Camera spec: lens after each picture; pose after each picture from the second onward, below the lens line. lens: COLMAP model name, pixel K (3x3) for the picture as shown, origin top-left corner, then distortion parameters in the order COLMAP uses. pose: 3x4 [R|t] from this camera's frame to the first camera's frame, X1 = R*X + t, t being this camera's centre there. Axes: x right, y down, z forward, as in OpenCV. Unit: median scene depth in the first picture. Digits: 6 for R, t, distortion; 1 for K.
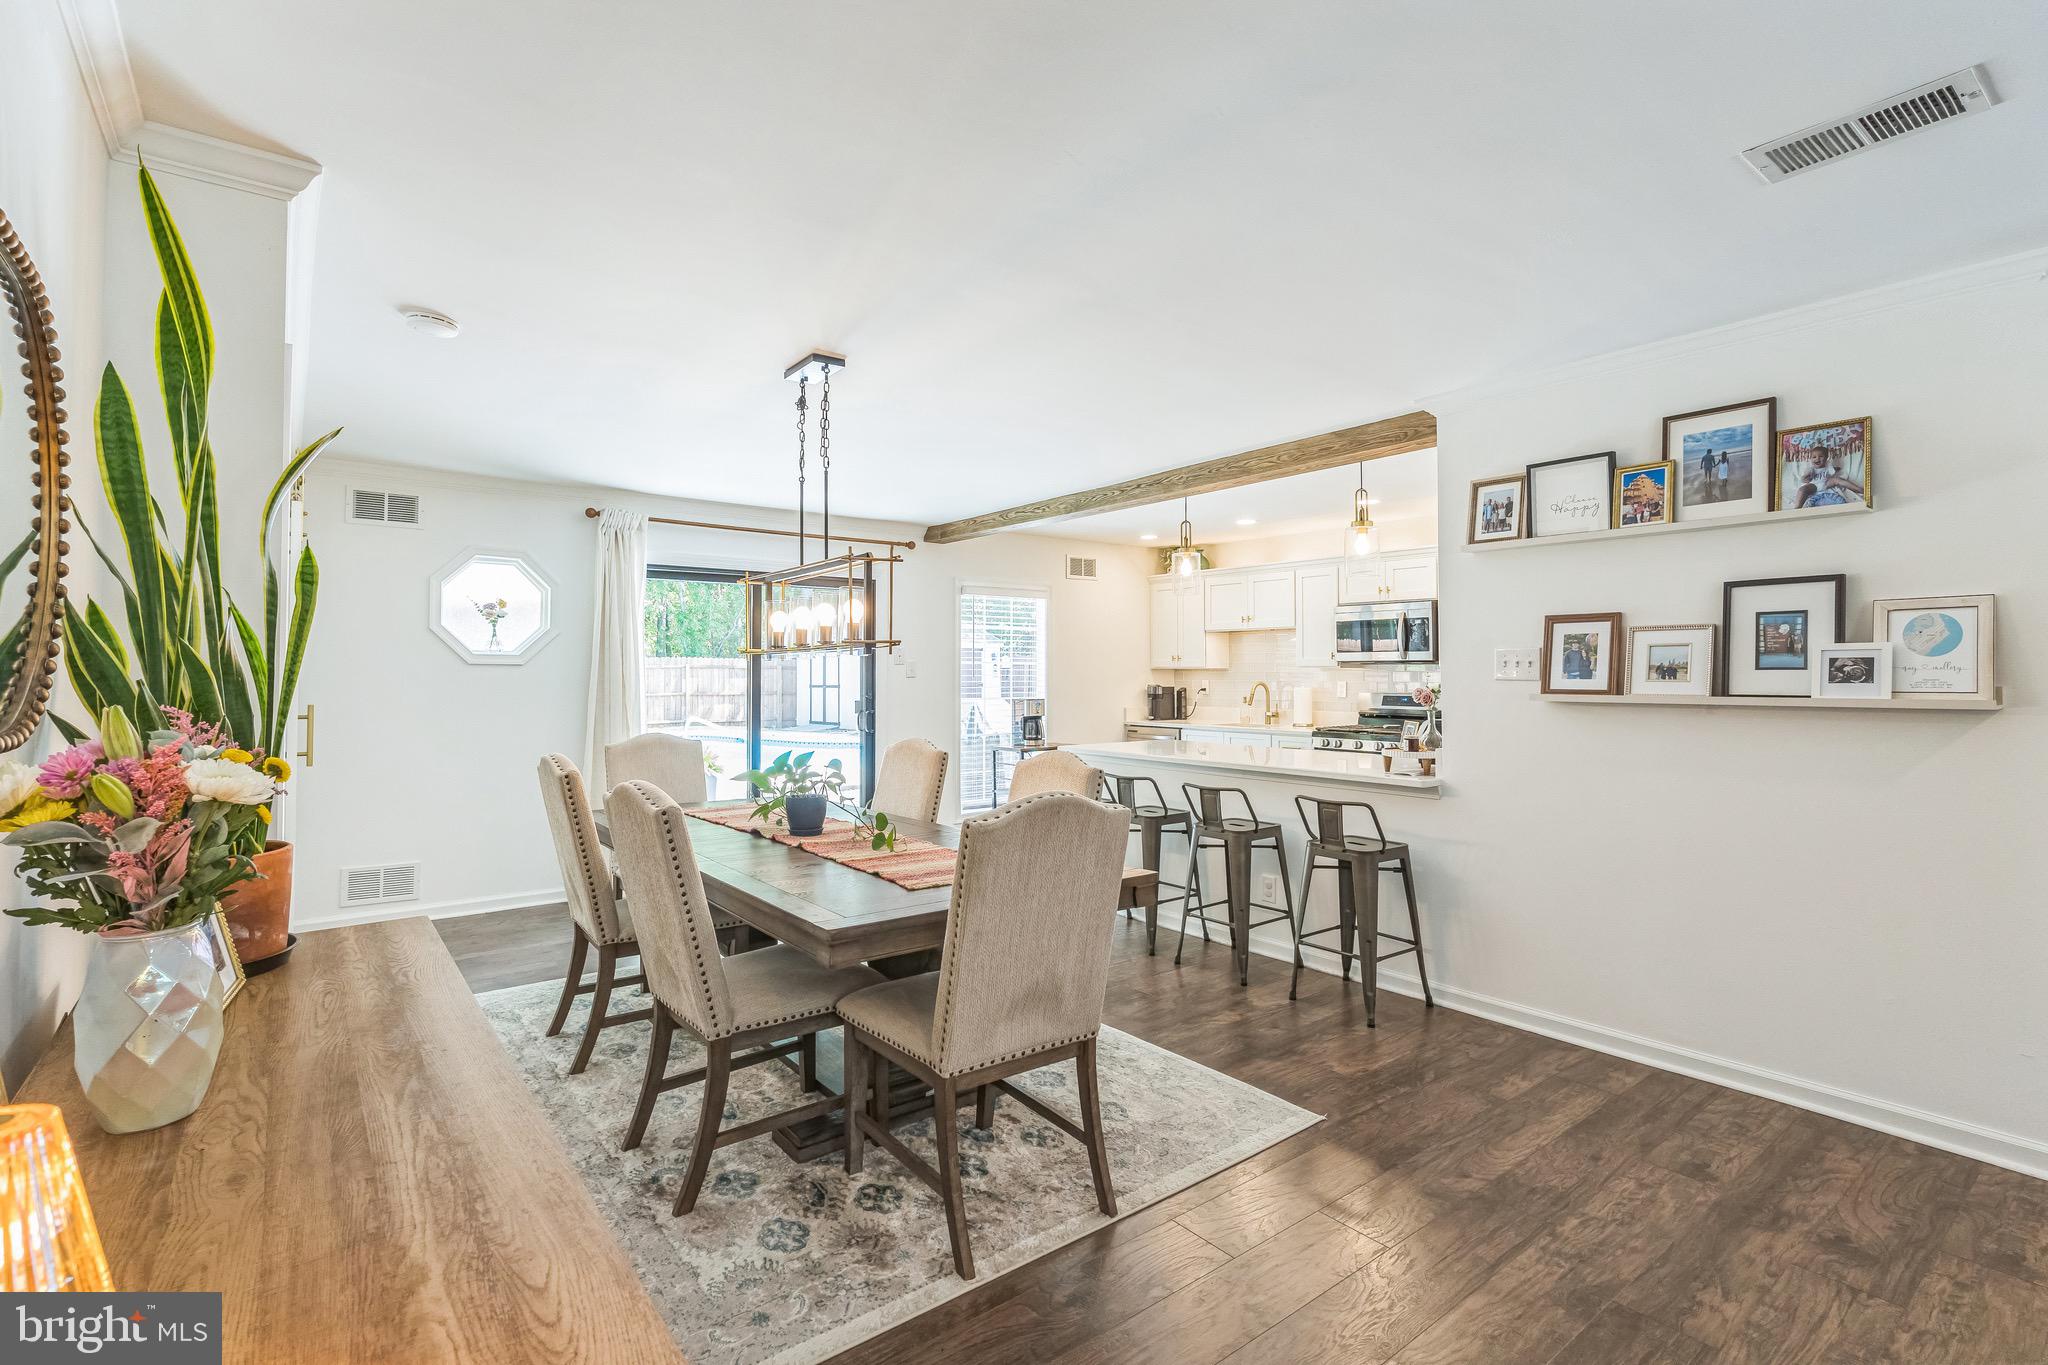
lens RADIAL K [[956.3, 0, 1027.1], [0, 956.3, 660.8], [0, 0, 1]] dist [0.000111, -0.001101]
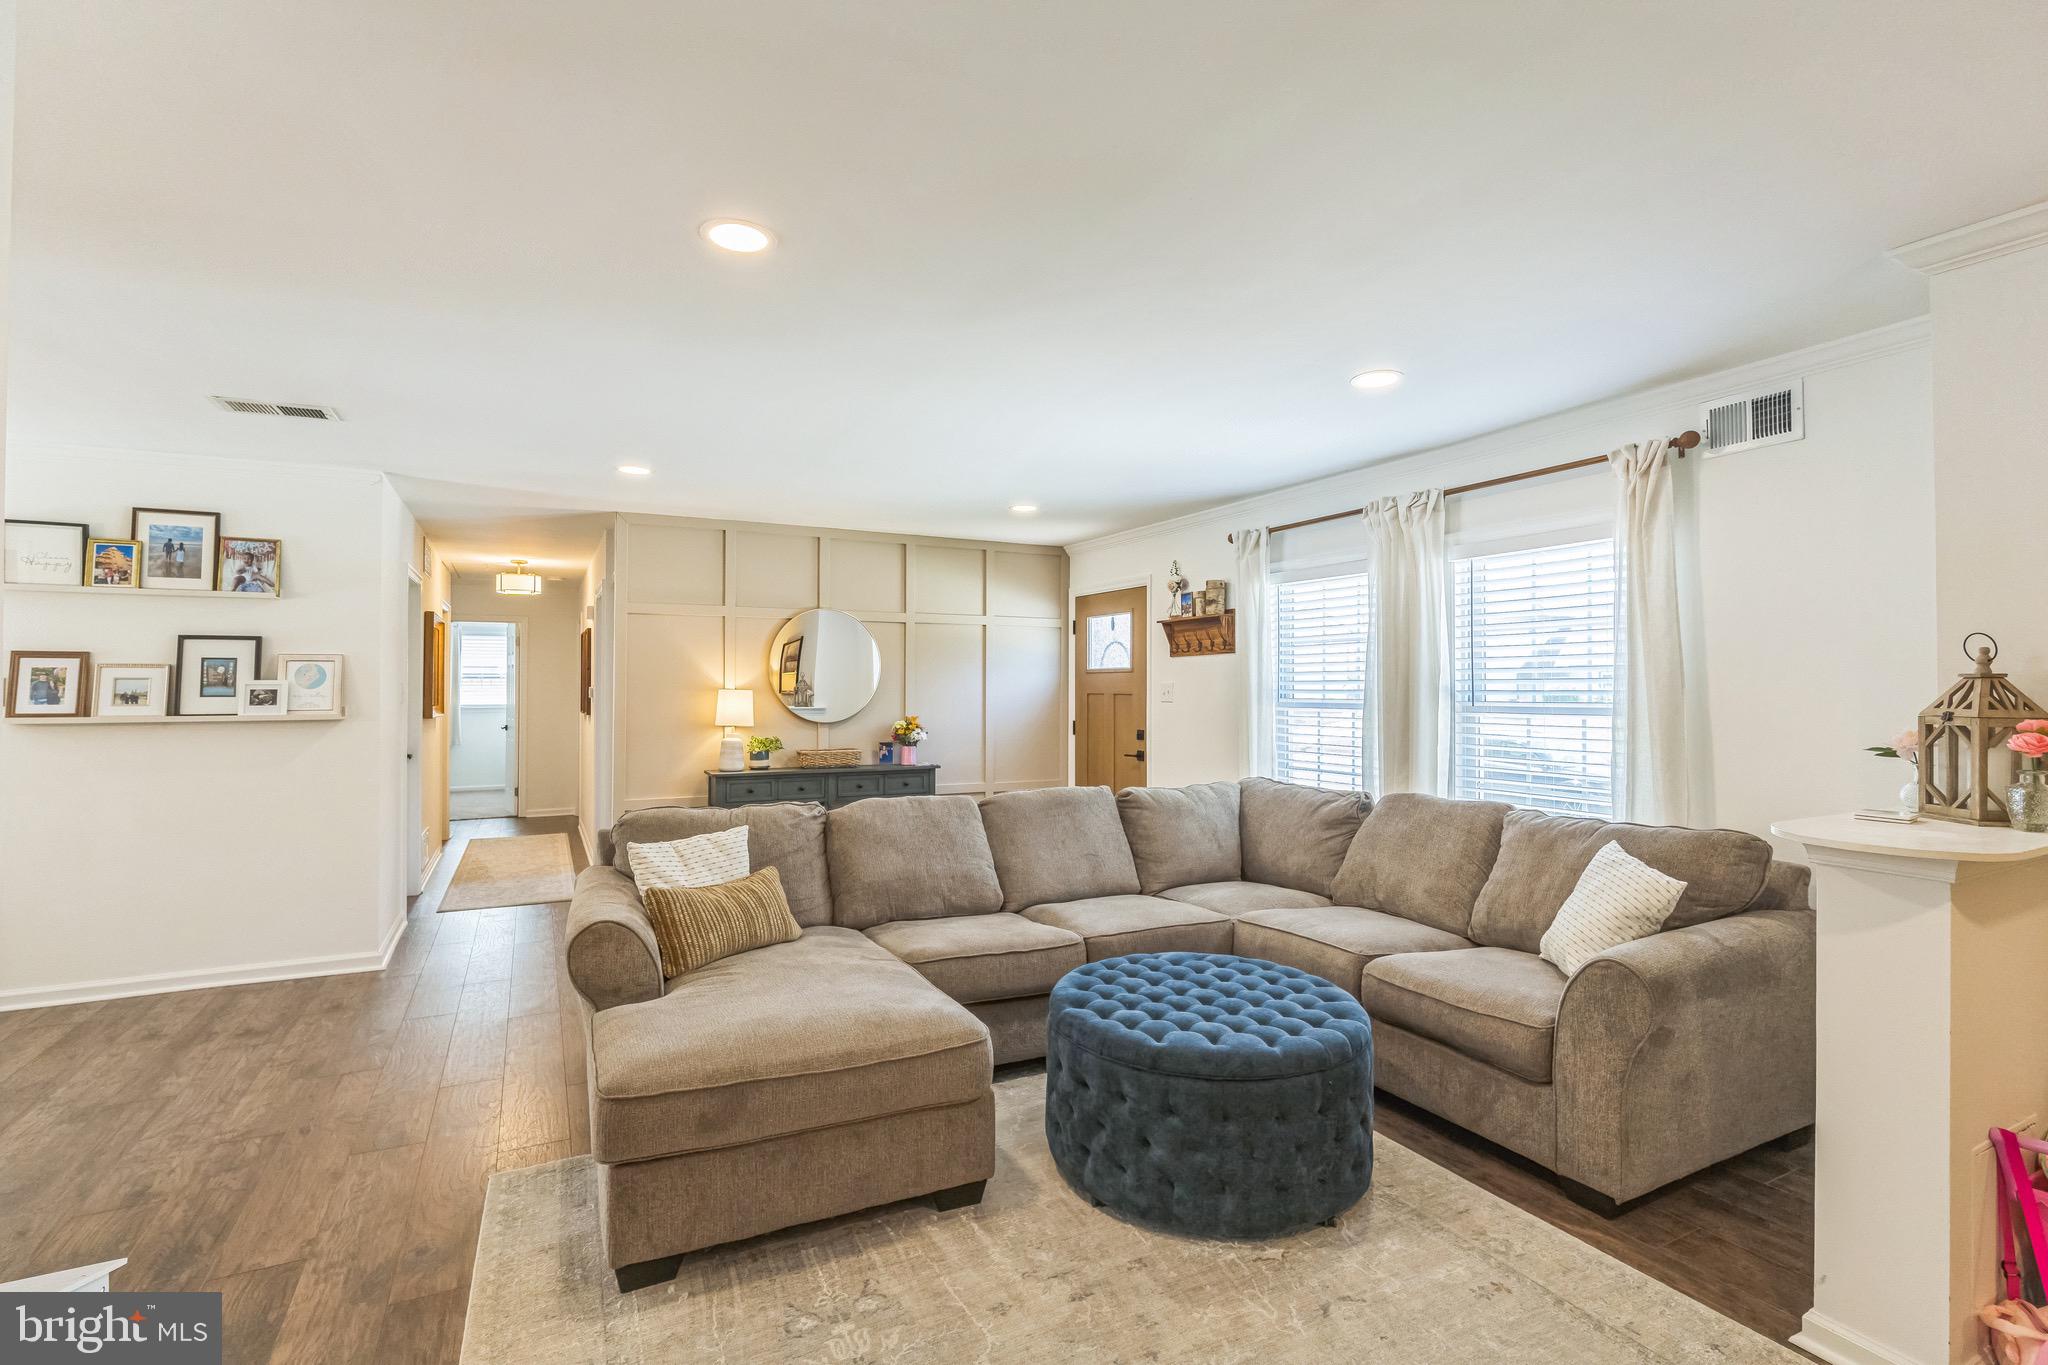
lens RADIAL K [[956.3, 0, 1028.3], [0, 956.3, 663.9], [0, 0, 1]] dist [0.000111, -0.001101]
pose [[0.181354, 0.029208, 0.982984, -0.449383], [-0.011195, 0.999555, -0.027635, -0.015207], [-0.983354, -0.005993, 0.181601, -0.514333]]
